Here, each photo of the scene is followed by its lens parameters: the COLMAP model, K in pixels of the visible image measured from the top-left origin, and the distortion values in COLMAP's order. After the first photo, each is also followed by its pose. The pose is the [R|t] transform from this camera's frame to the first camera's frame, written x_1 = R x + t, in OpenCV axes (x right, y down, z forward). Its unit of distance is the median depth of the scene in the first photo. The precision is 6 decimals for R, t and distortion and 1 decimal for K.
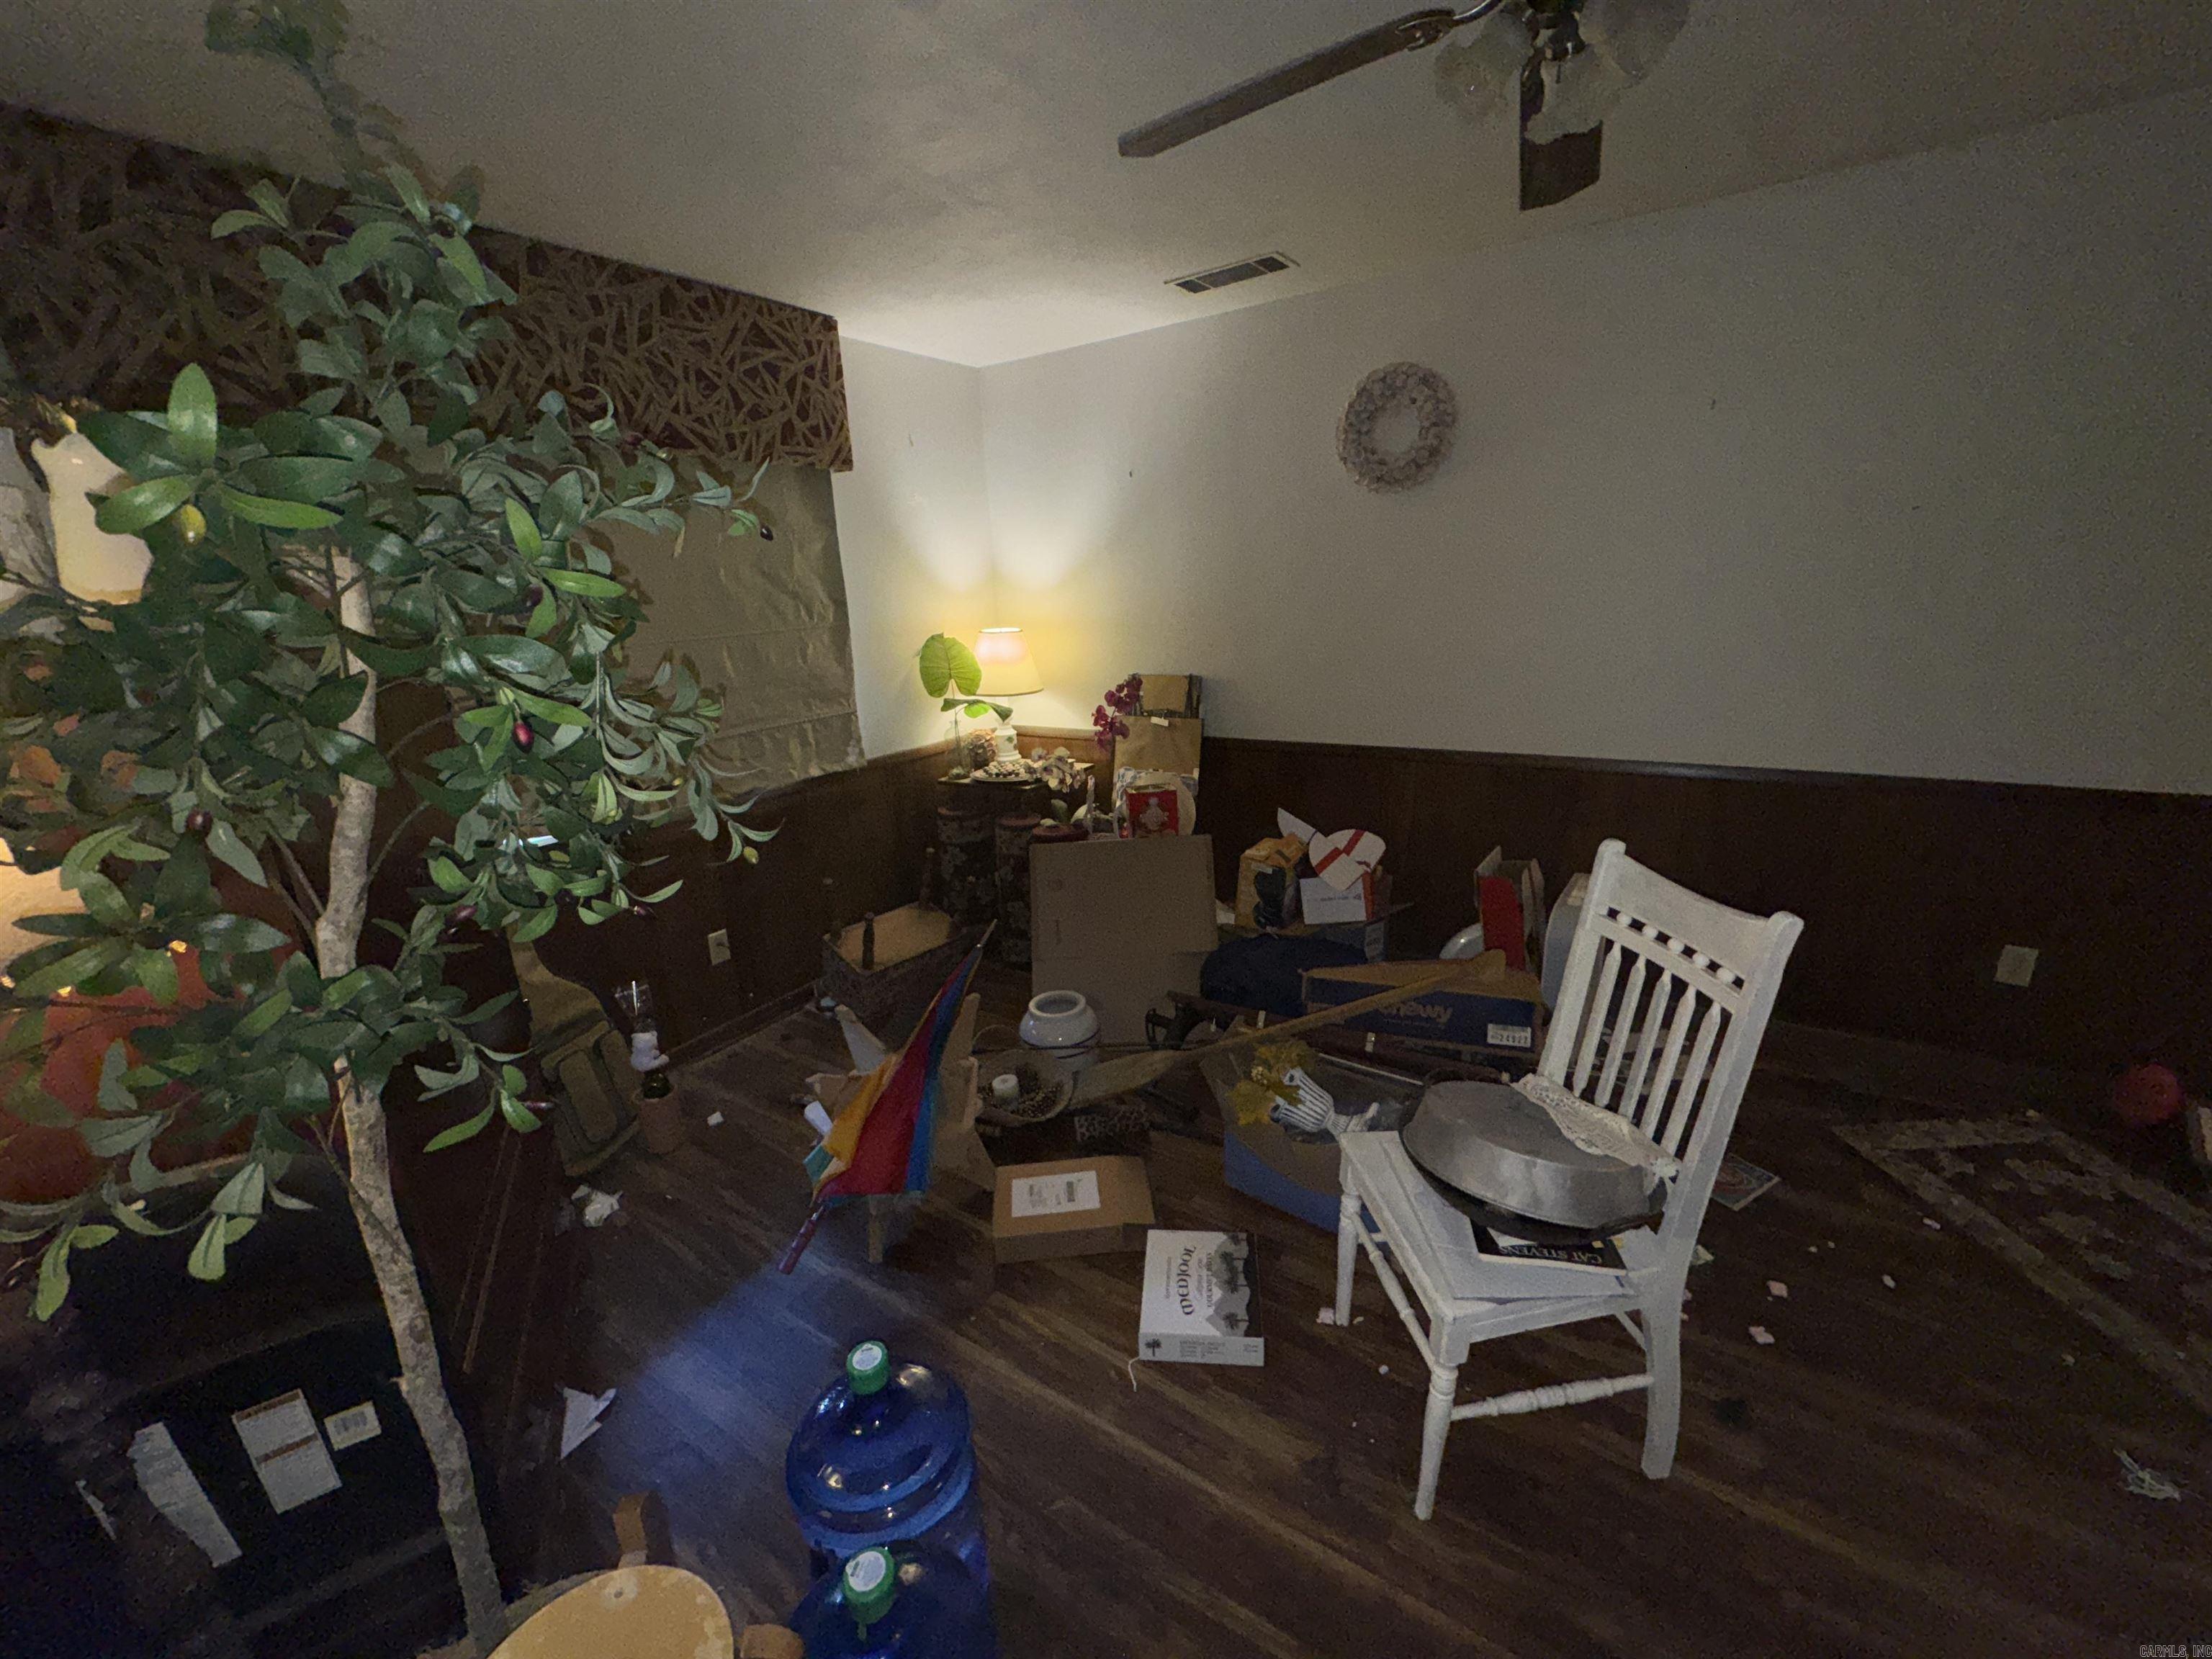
lens RADIAL K [[880.6, 0, 1105.5], [0, 880.6, 826.1], [0, 0, 1]] dist [-0.001119, -0.000106]
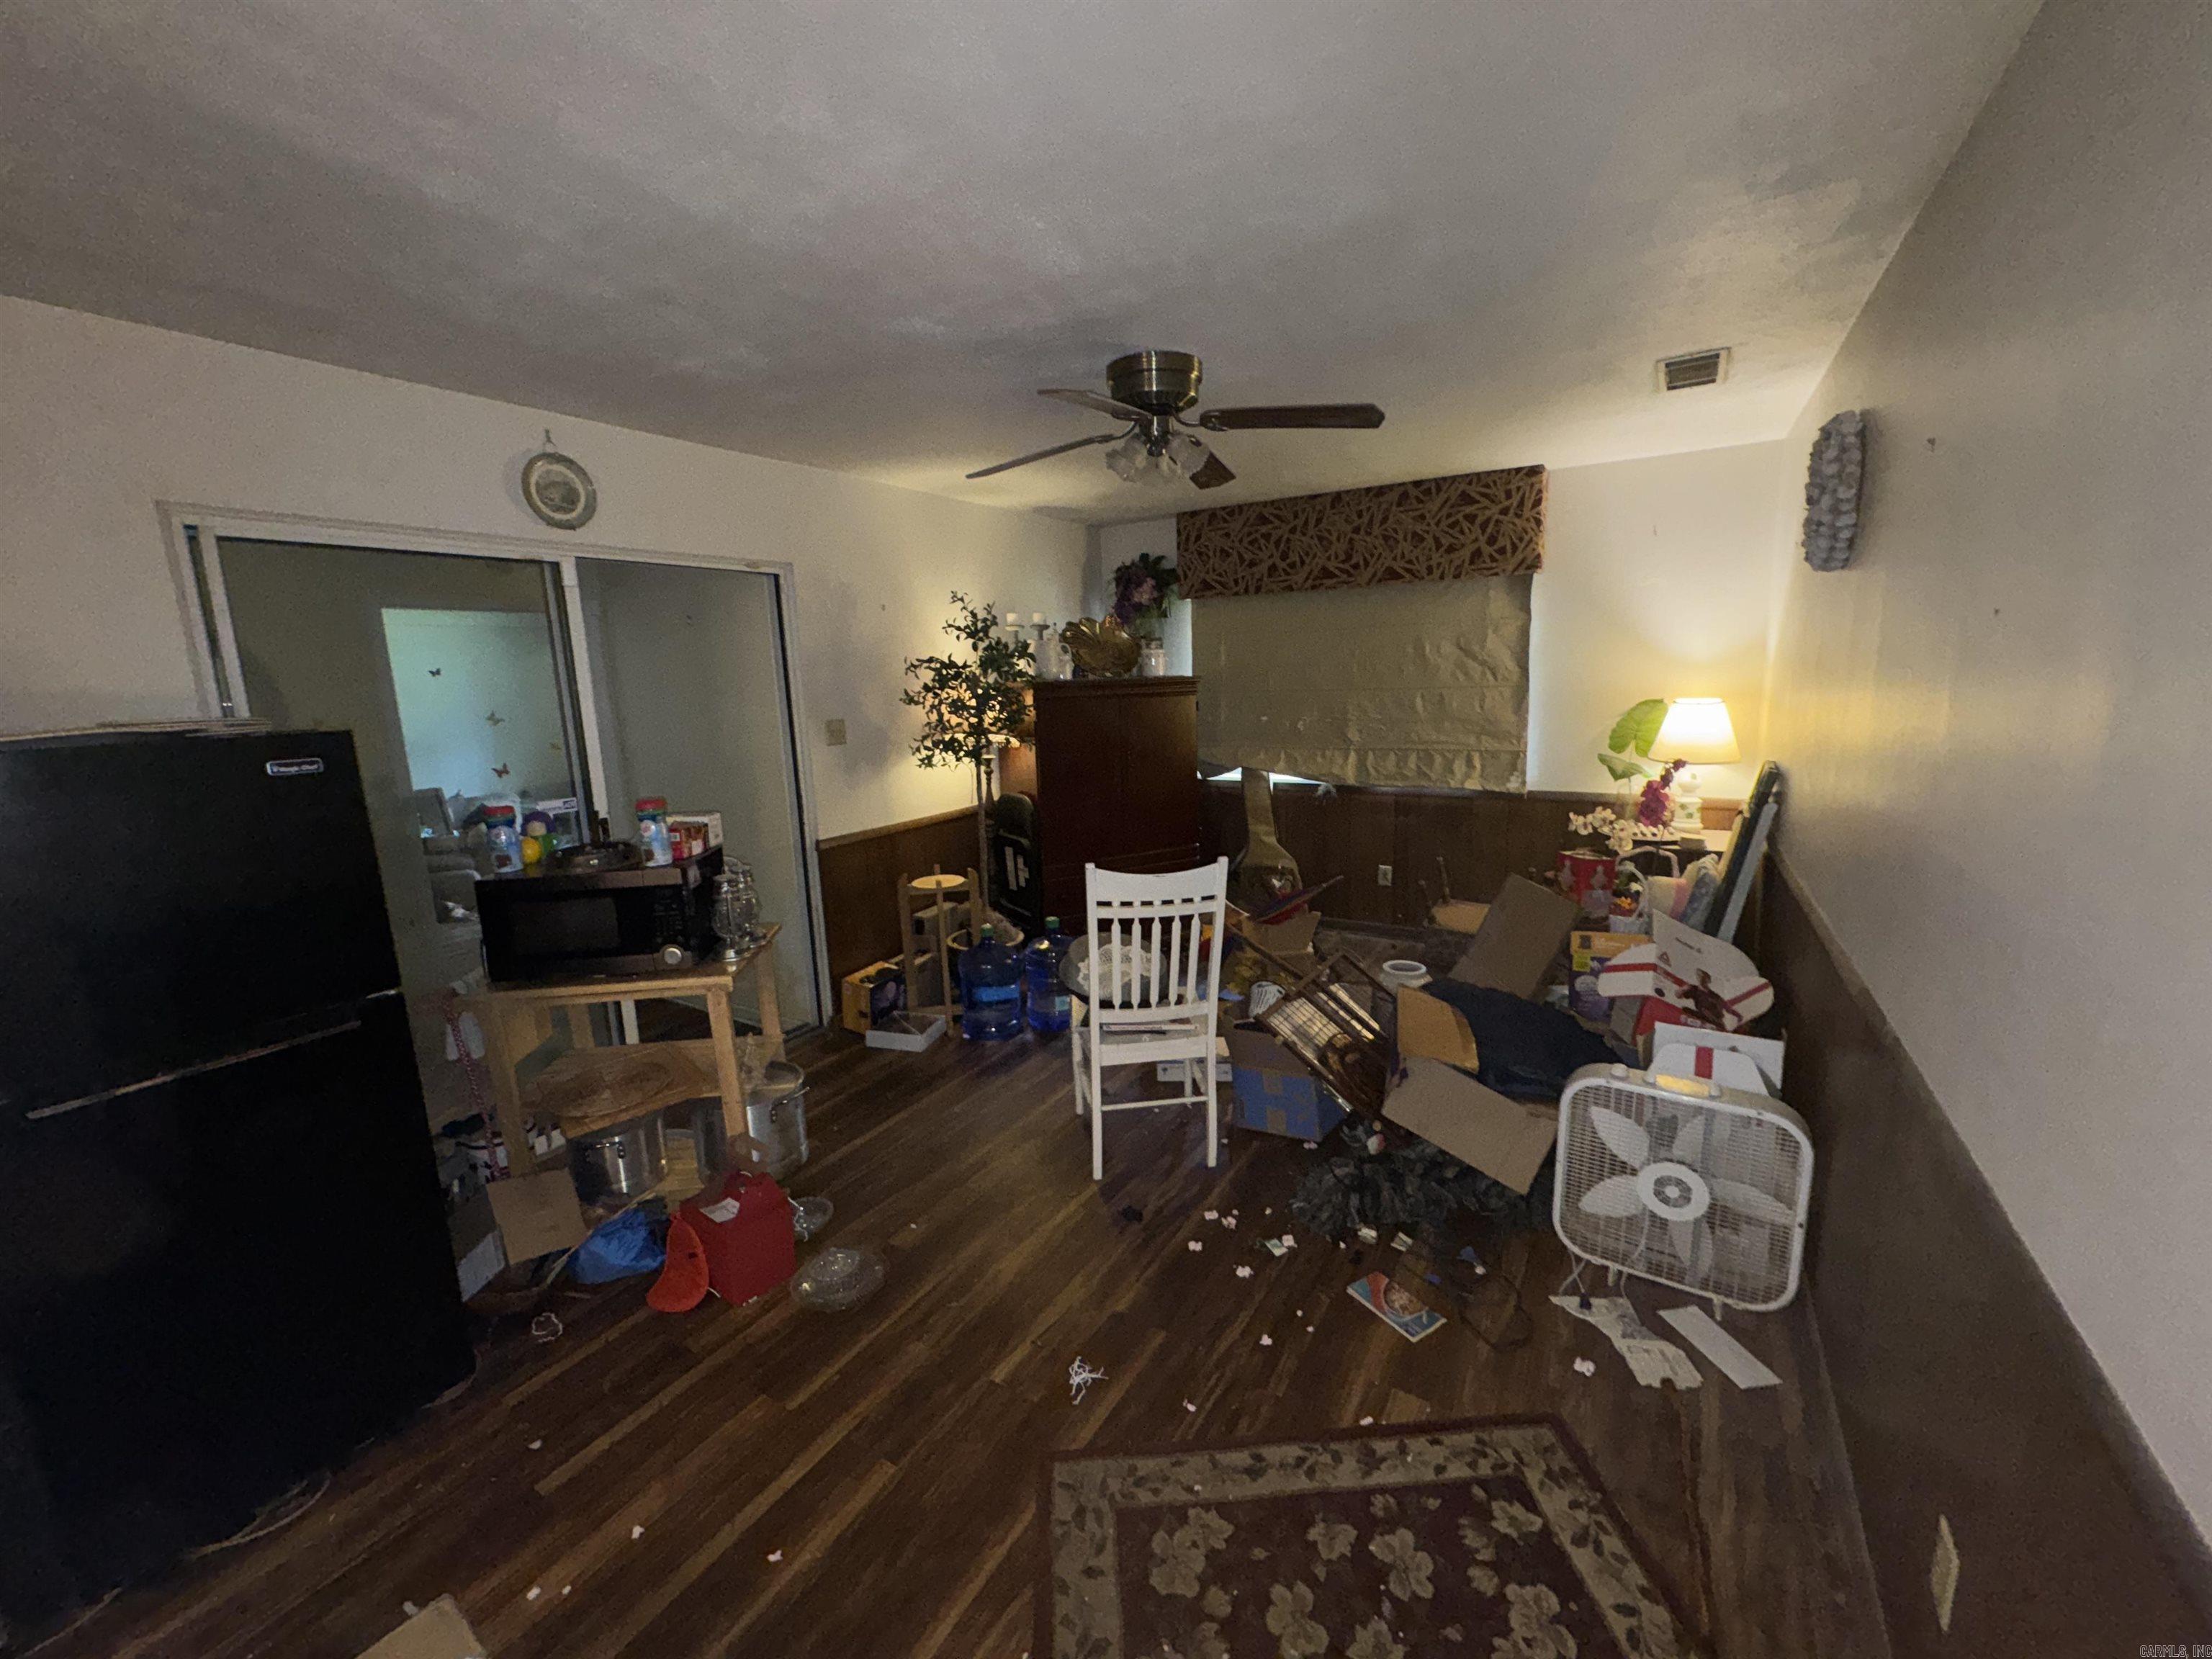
lens RADIAL K [[880.6, 0, 1106.0], [0, 880.6, 830.3], [0, 0, 1]] dist [-0.001119, -0.000106]
pose [[0.037547, 0.231417, -0.972130, 1.201309], [-0.240861, 0.946230, 0.215948, -0.183403], [0.969833, 0.226040, 0.091268, 0.369652]]
